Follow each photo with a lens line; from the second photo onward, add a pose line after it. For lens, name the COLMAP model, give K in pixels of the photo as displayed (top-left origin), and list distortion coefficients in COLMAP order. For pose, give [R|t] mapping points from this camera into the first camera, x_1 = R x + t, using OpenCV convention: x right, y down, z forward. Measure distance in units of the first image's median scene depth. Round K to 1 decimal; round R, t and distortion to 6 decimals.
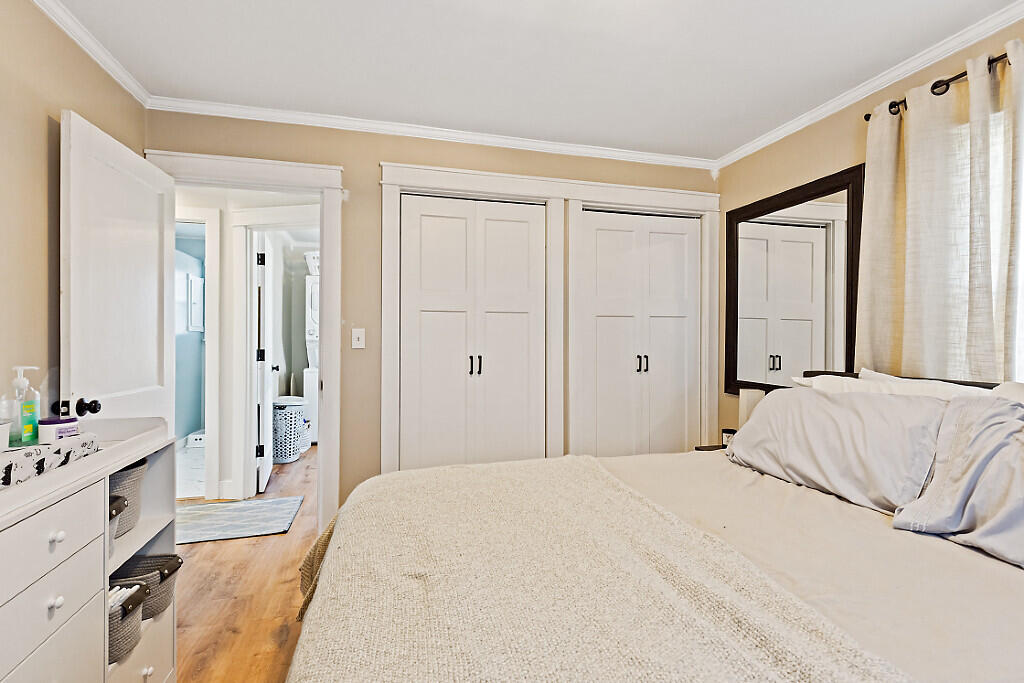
lens RADIAL K [[467.6, 0, 514.8], [0, 467.6, 337.6], [0, 0, 1]] dist [0.003628, -0.000526]
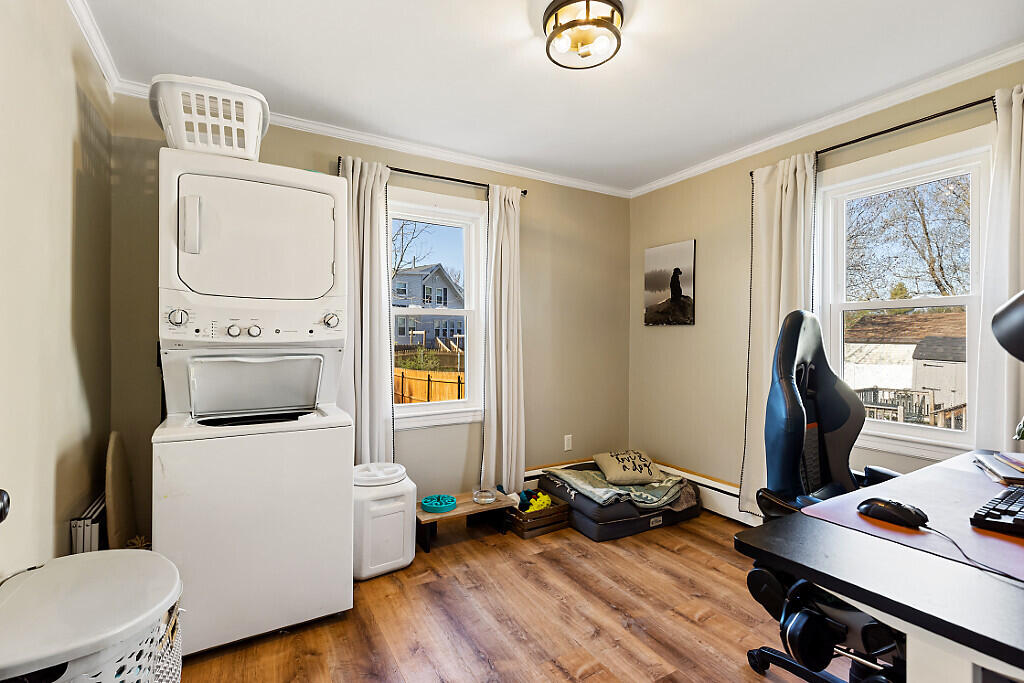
lens RADIAL K [[467.6, 0, 509.7], [0, 467.6, 341.2], [0, 0, 1]] dist [0.003628, -0.000526]
pose [[0.969875, -0.003728, 0.243574, -0.284669], [0.003872, 0.999992, -0.000111, 0.005769], [-0.243571, 0.001051, 0.969882, 0.615331]]
